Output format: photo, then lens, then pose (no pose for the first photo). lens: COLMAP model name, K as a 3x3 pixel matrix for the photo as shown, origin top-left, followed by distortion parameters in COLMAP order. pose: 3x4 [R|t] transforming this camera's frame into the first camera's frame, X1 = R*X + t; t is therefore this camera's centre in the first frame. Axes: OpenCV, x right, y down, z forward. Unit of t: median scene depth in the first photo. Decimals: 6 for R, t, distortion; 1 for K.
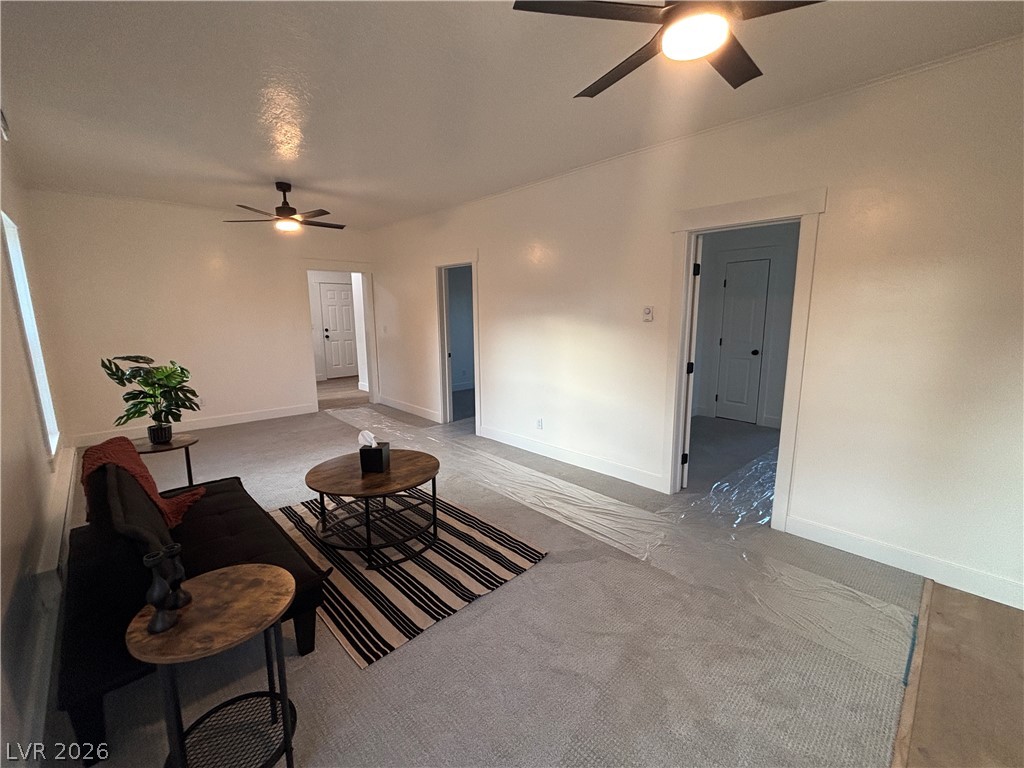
lens RADIAL K [[439.7, 0, 512.0], [0, 439.7, 384.0], [0, 0, 1]] dist [-0.001463, -0.000178]
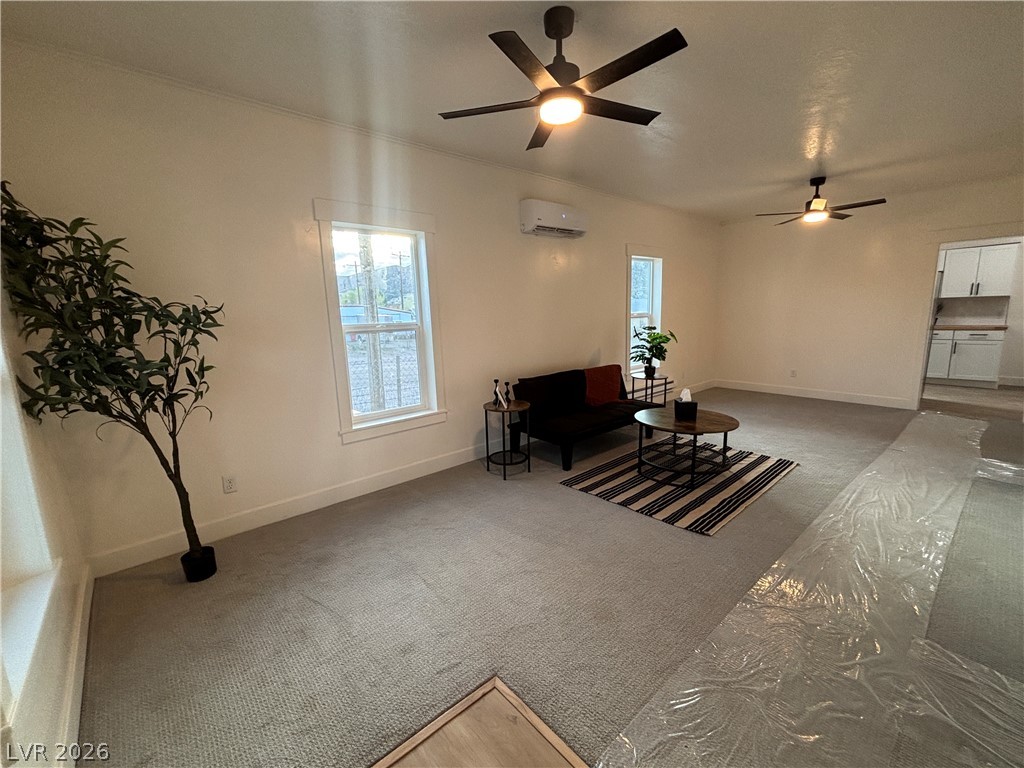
lens RADIAL K [[439.7, 0, 512.0], [0, 439.7, 384.0], [0, 0, 1]] dist [-0.001463, -0.000178]
pose [[-0.025898, 0.167717, -0.985495, 0.943276], [-0.140472, 0.975434, 0.169696, -0.052633], [0.989746, 0.142829, -0.001702, 0.467159]]
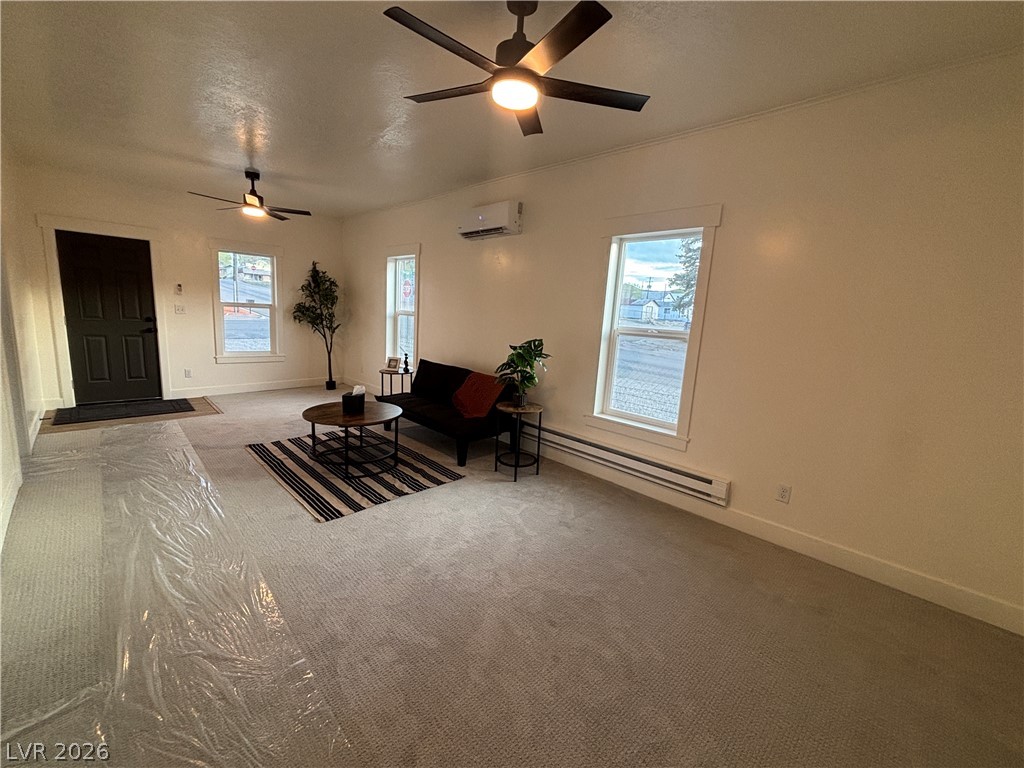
lens RADIAL K [[439.7, 0, 512.0], [0, 439.7, 384.0], [0, 0, 1]] dist [-0.001463, -0.000178]
pose [[-0.998341, -0.057225, -0.006422, -0.744912], [-0.056268, 0.945716, 0.320085, -0.325071], [-0.012243, 0.319915, -0.947367, 2.162666]]
